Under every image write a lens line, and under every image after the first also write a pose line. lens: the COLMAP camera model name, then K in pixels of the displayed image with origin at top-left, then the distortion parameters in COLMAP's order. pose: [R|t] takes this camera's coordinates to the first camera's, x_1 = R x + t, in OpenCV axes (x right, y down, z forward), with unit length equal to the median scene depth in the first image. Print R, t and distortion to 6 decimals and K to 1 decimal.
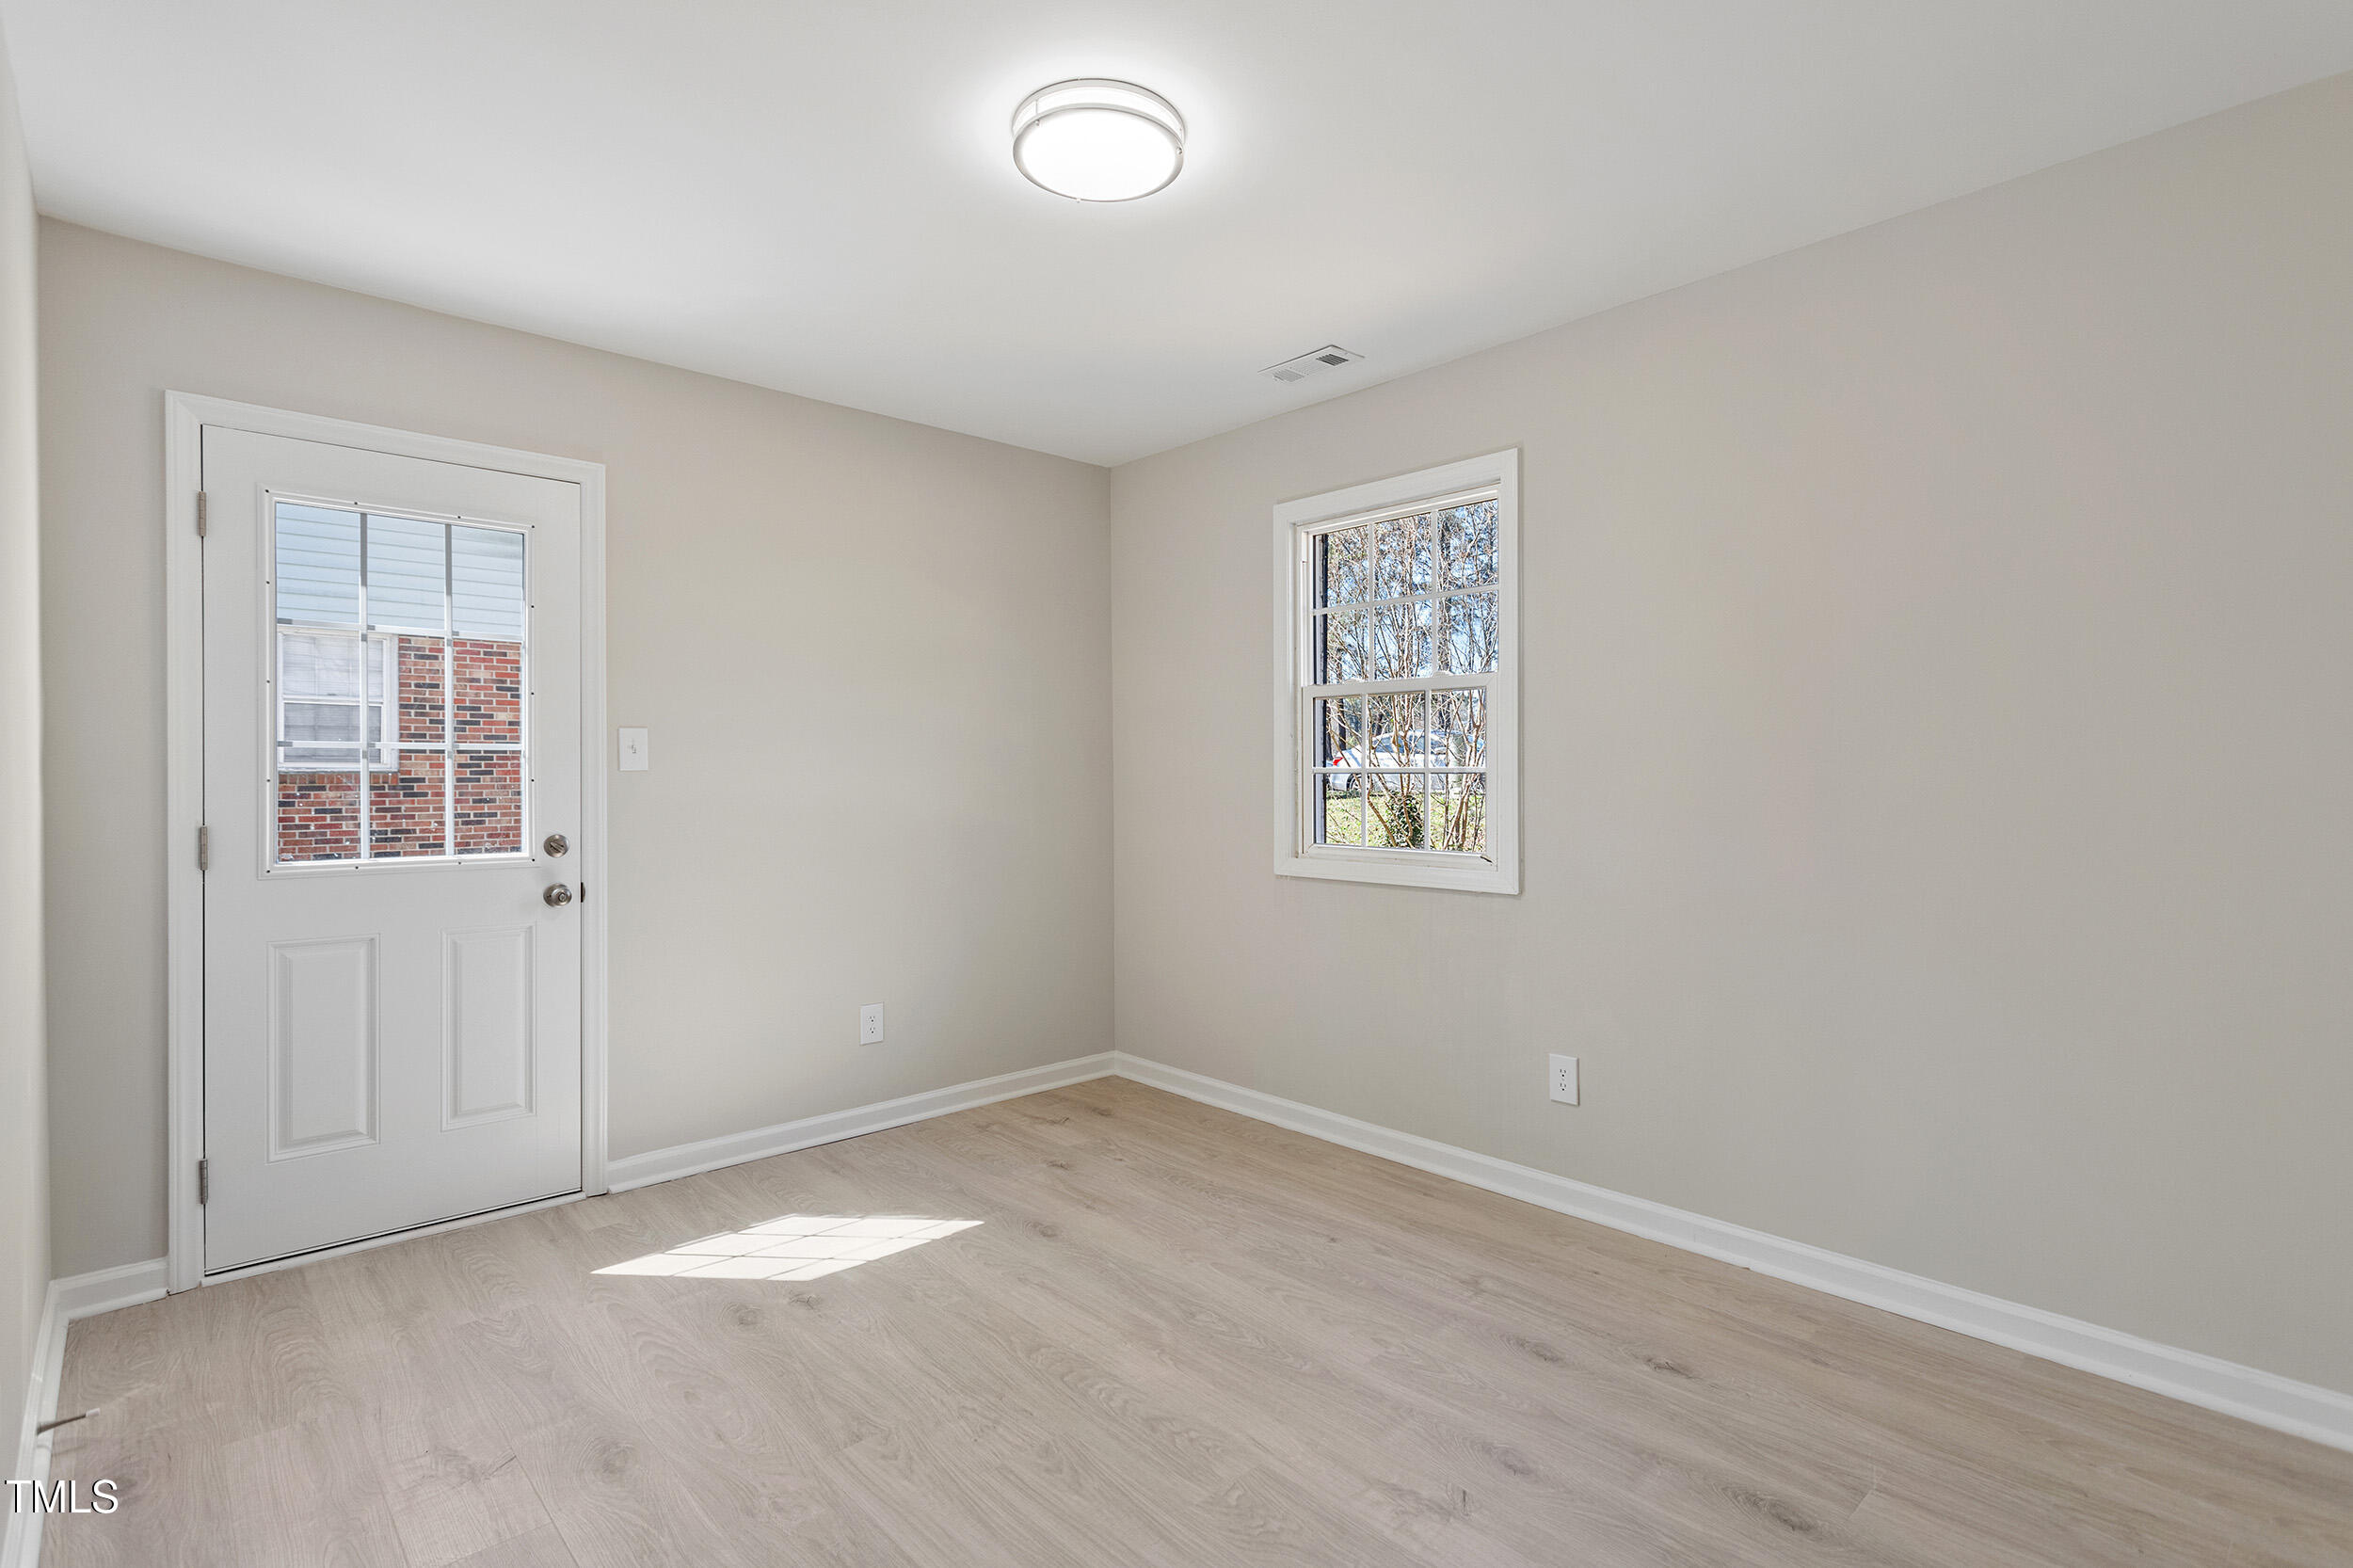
lens RADIAL K [[1129.6, 0, 1190.9], [0, 1129.6, 783.4], [0, 0, 1]] dist [-0.003708, 0.002043]
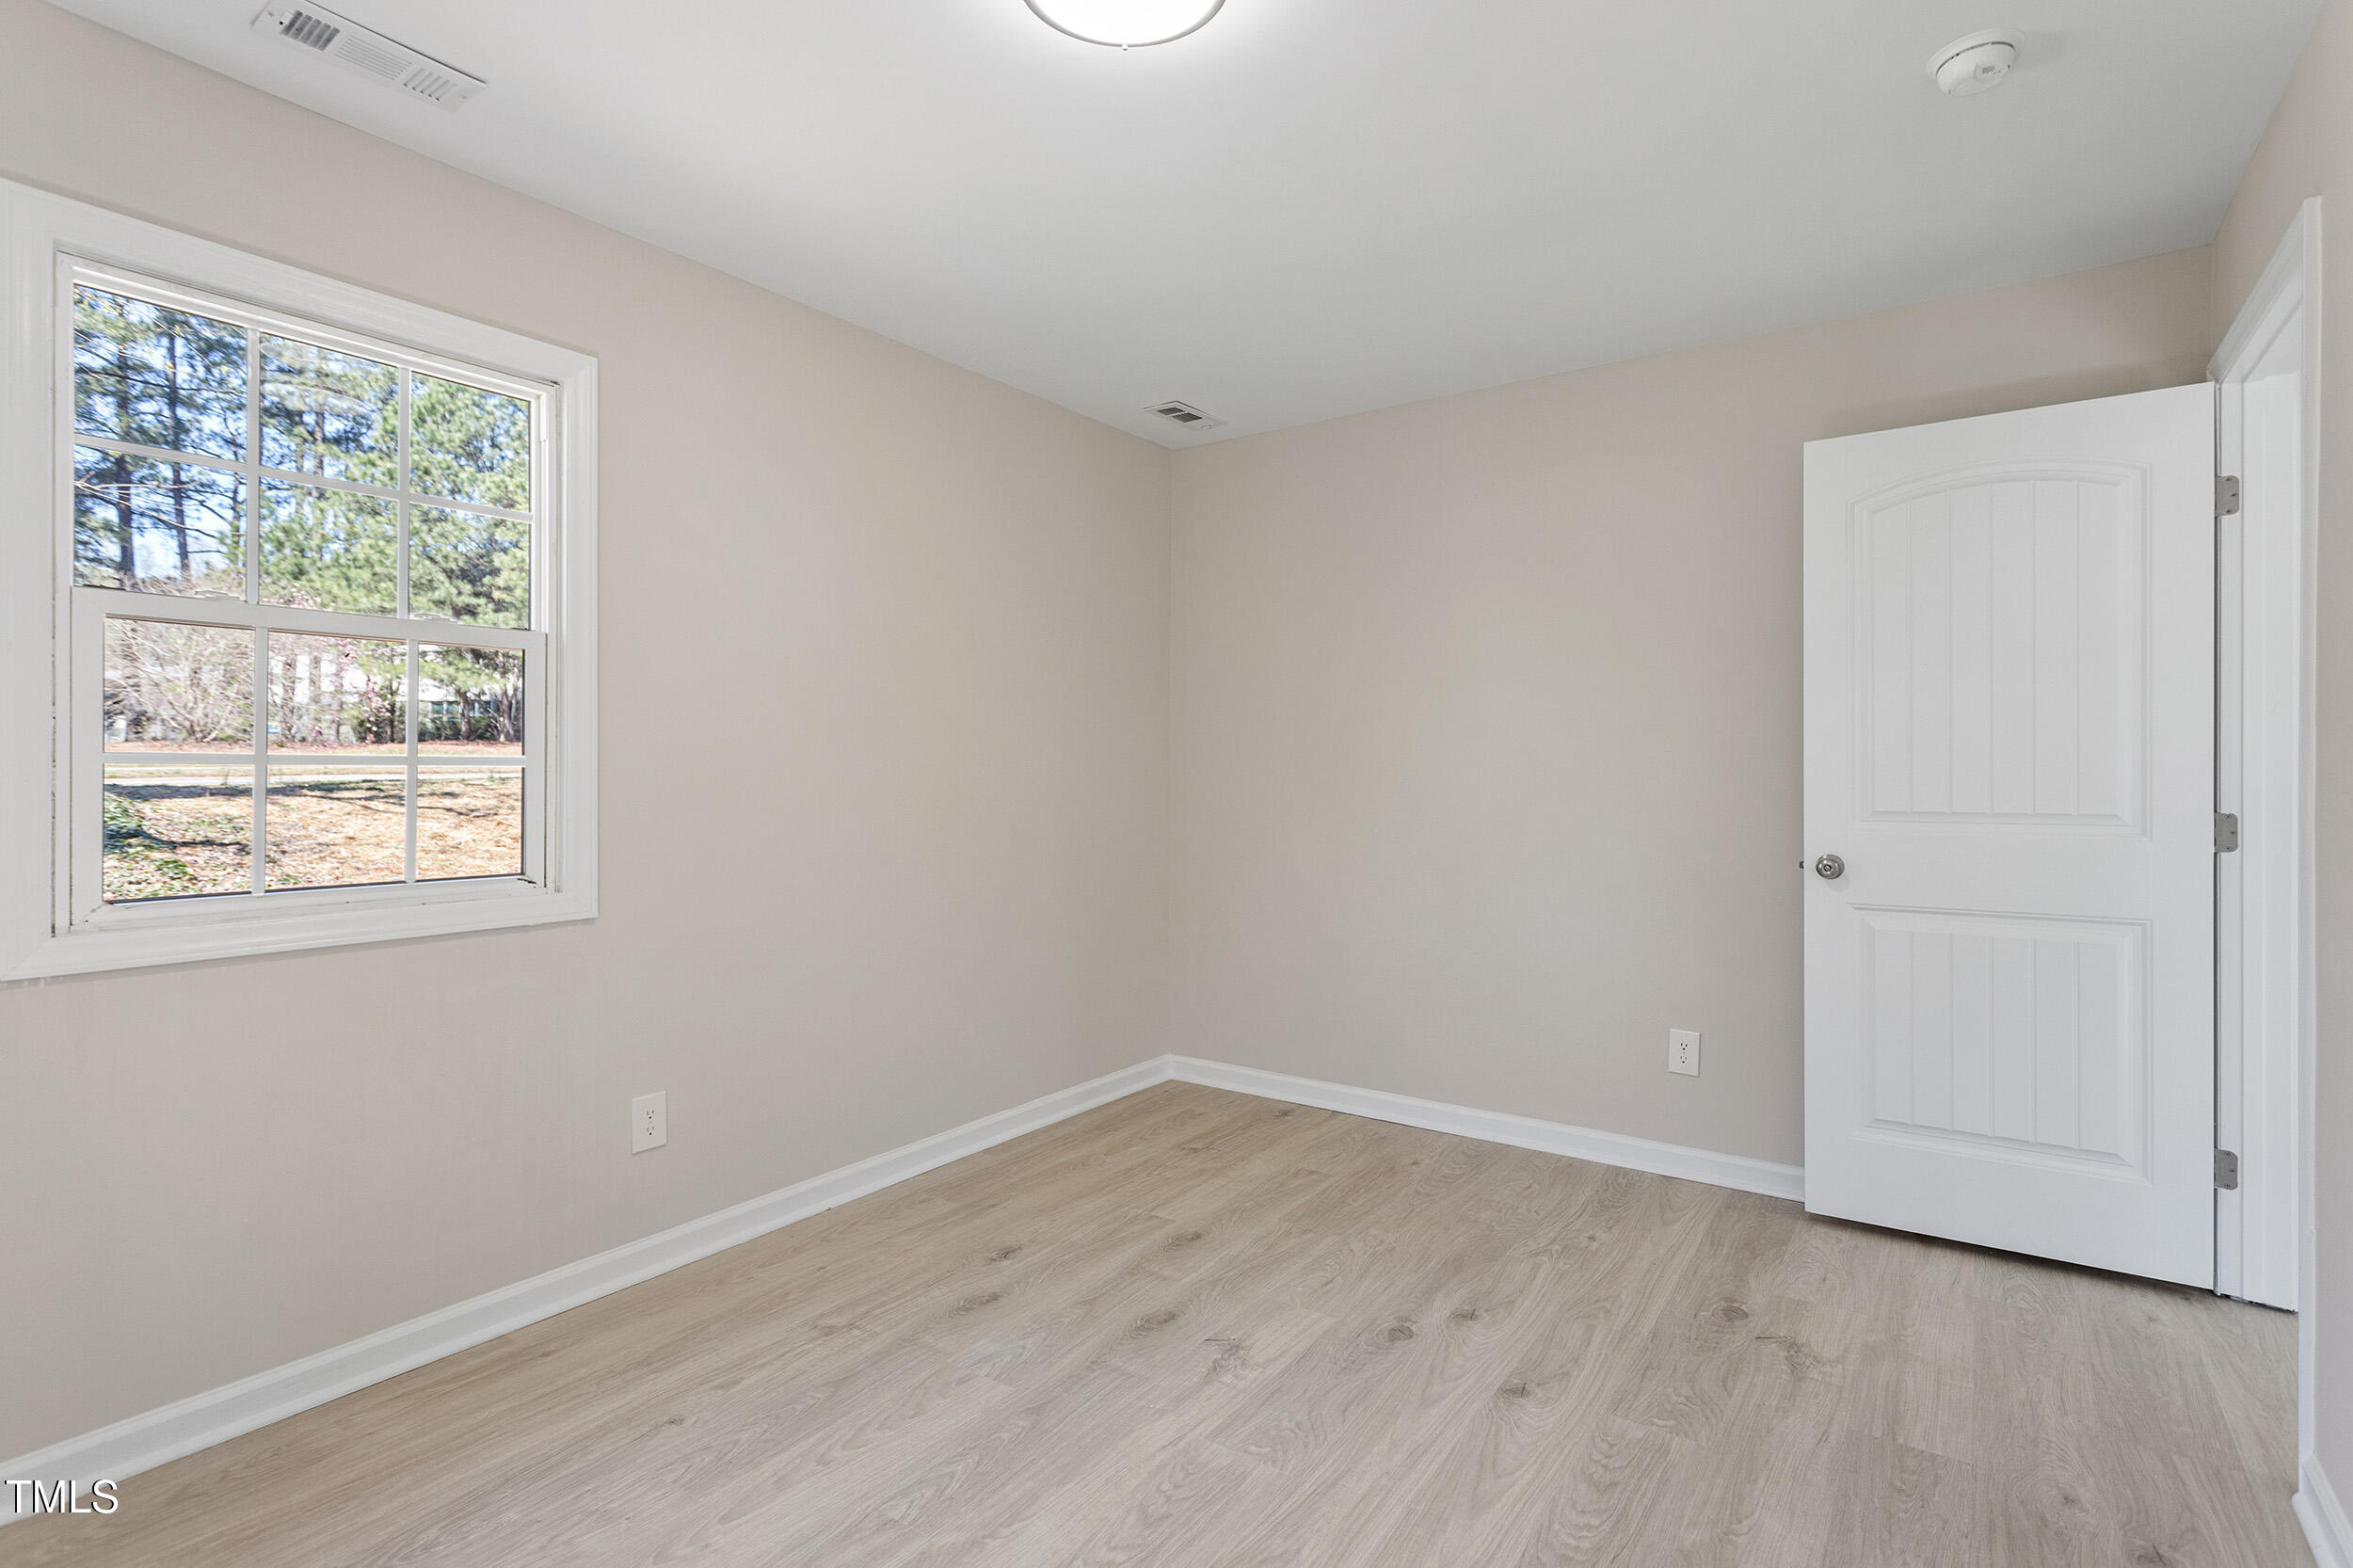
lens RADIAL K [[1129.6, 0, 1191.6], [0, 1129.6, 772.3], [0, 0, 1]] dist [-0.003708, 0.002043]
pose [[-0.210704, -0.000243, 0.977550, -0.750811], [0.007642, 0.999969, 0.001895, -0.001591], [-0.977520, 0.007870, -0.210695, 0.981992]]
